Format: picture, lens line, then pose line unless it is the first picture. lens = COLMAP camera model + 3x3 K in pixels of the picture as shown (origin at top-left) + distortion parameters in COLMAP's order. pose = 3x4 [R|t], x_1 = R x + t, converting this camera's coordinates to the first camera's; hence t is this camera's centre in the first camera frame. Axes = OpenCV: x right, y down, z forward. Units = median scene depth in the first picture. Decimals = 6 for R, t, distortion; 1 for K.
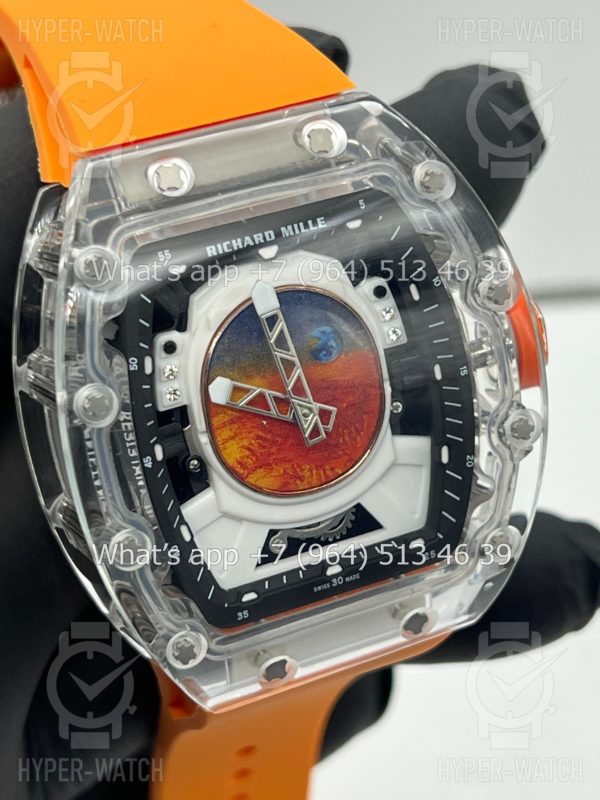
lens RADIAL K [[1992.4, 0, 300.0], [0, 1992.4, 400.0], [0, 0, 1]] dist [-0.052274, -0.113675]
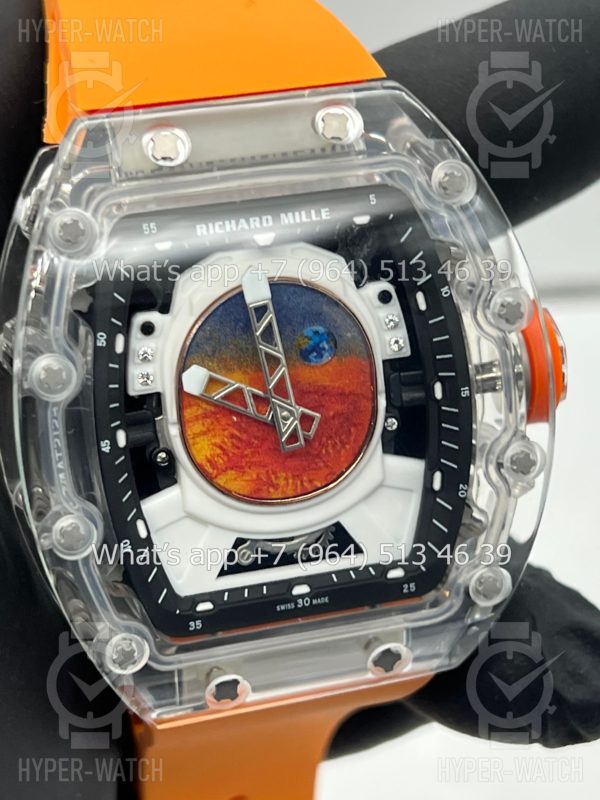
lens RADIAL K [[1992.4, 0, 300.0], [0, 1992.4, 400.0], [0, 0, 1]] dist [-0.052274, -0.113675]
pose [[0.989861, 0.114513, -0.084041, 0.085850], [-0.117040, 0.992793, -0.025776, 0.022181], [0.080483, 0.035351, 0.996129, 0.077183]]
